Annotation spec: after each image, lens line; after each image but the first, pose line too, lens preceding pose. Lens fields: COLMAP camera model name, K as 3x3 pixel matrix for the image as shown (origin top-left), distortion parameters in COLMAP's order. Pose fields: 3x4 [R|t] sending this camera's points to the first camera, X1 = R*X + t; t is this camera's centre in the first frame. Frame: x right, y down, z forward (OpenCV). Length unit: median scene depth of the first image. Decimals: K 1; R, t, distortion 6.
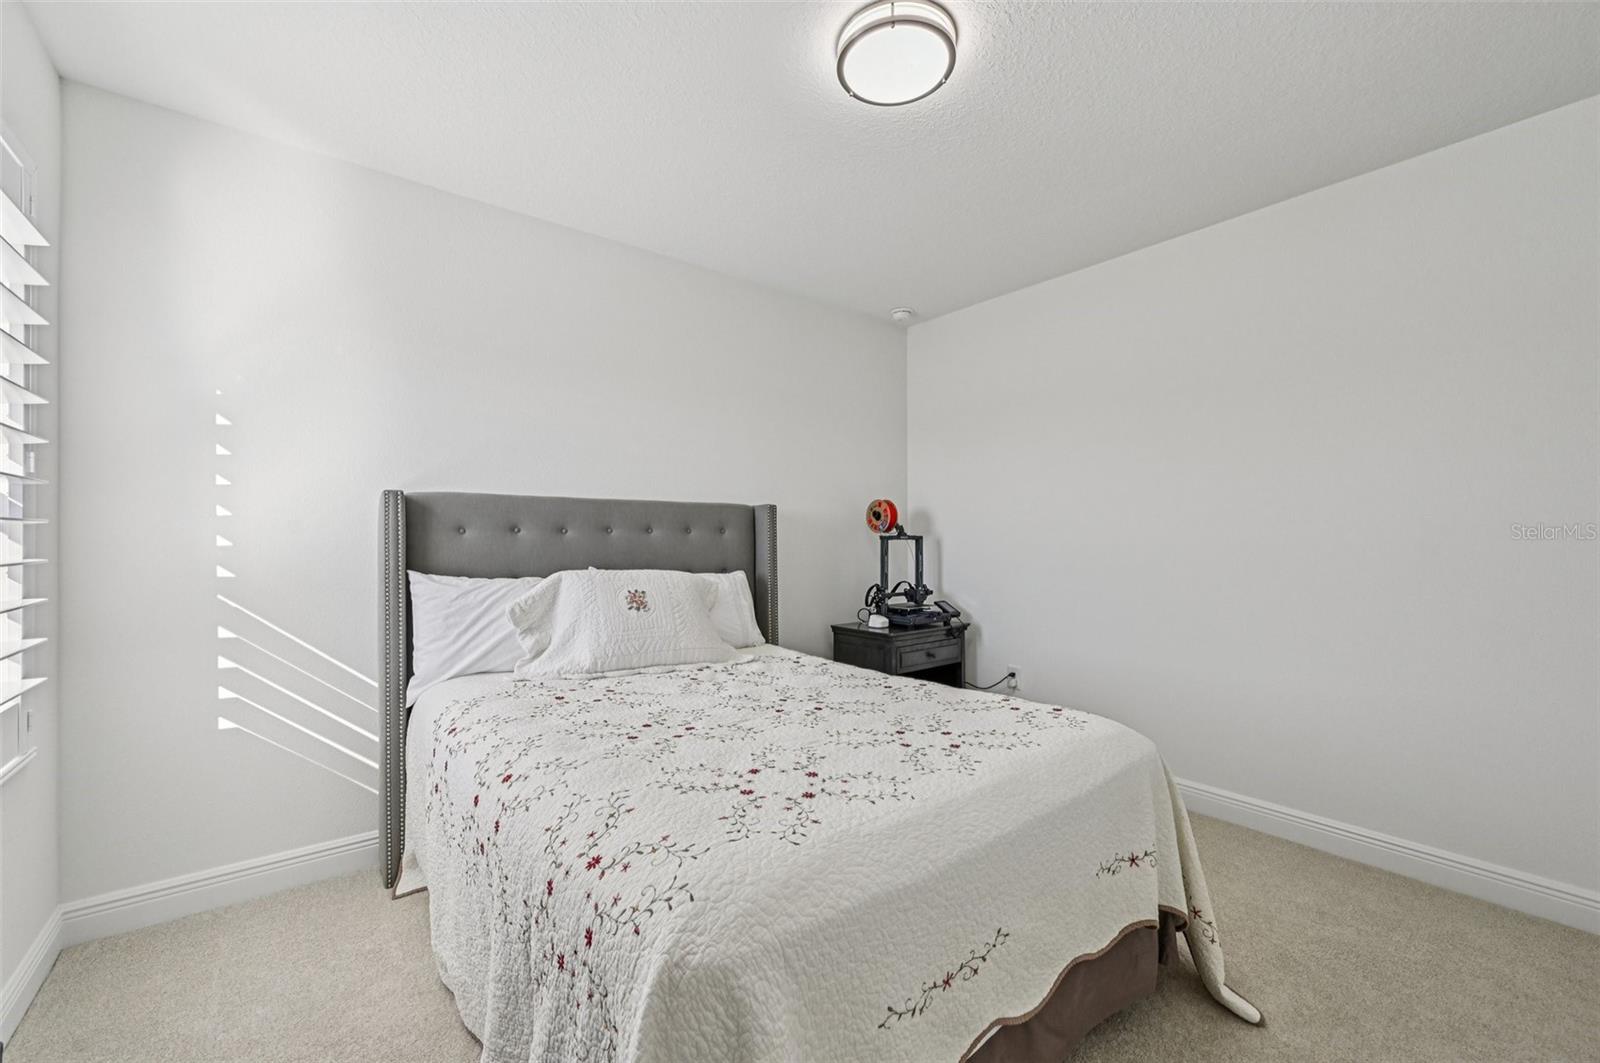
lens RADIAL K [[638.9, 0, 798.9], [0, 638.9, 529.7], [0, 0, 1]] dist [-0.000773, 0.000205]
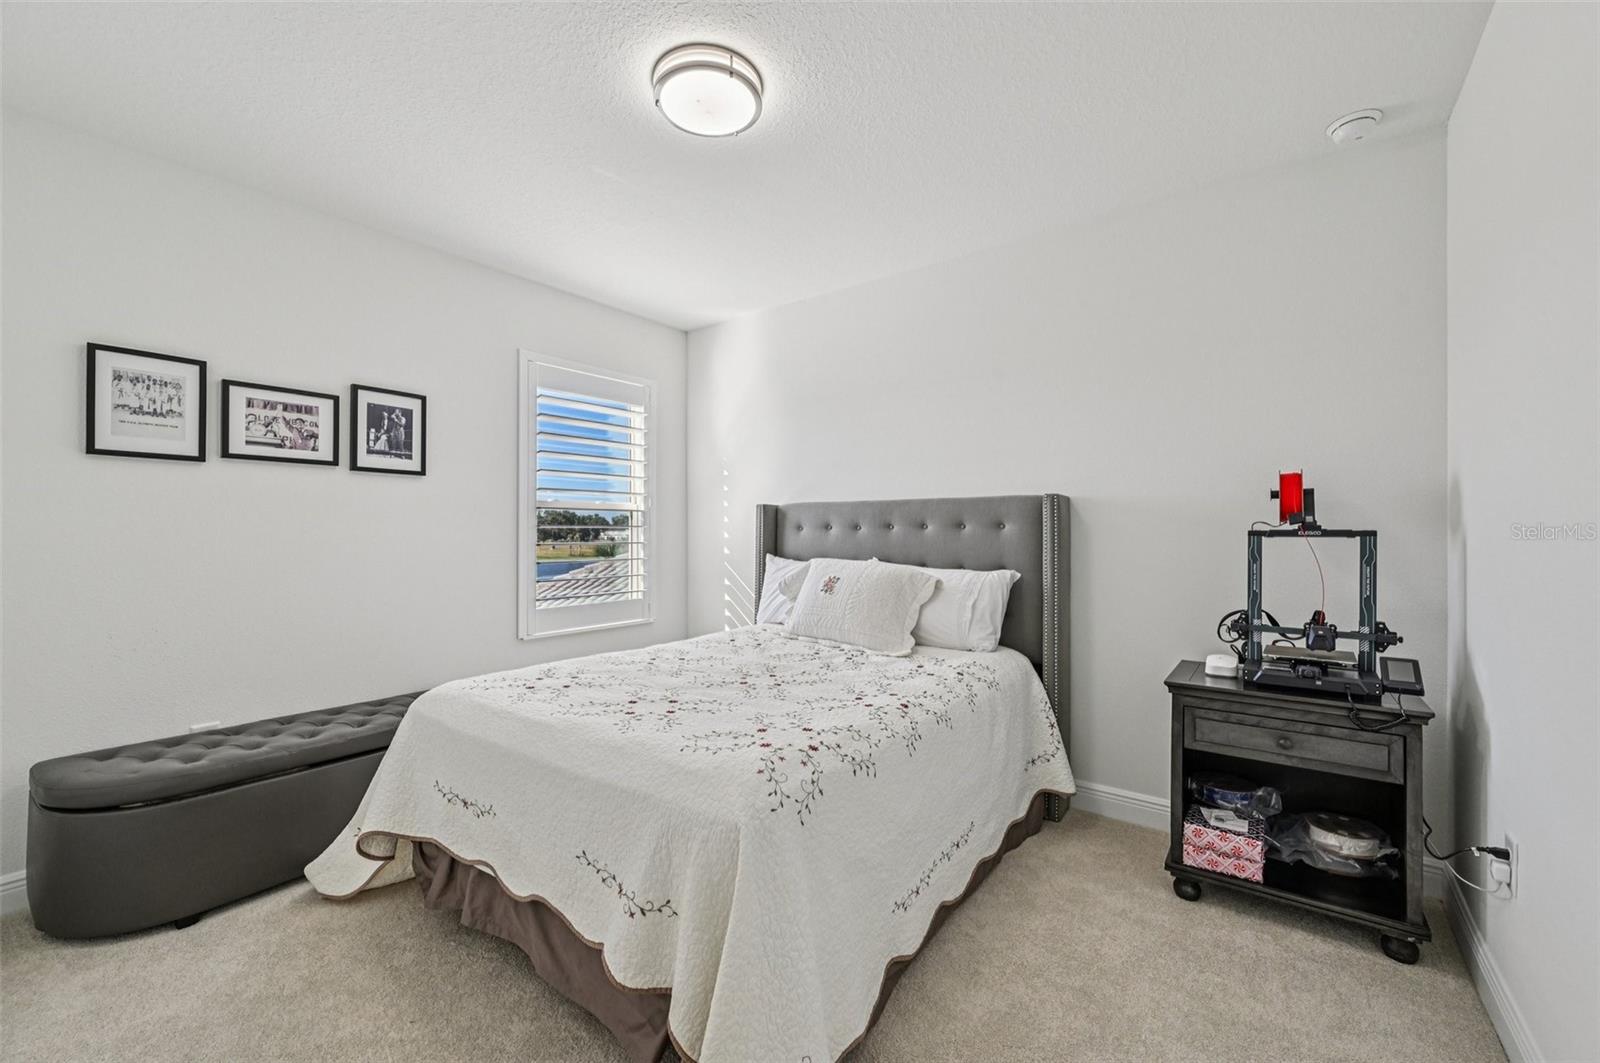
lens RADIAL K [[638.9, 0, 798.9], [0, 638.9, 529.7], [0, 0, 1]] dist [-0.000773, 0.000205]
pose [[0.256008, -0.001938, -0.966673, 0.902770], [0.014537, 0.999893, 0.001845, 0.001433], [0.966565, -0.014525, 0.256009, 0.619185]]
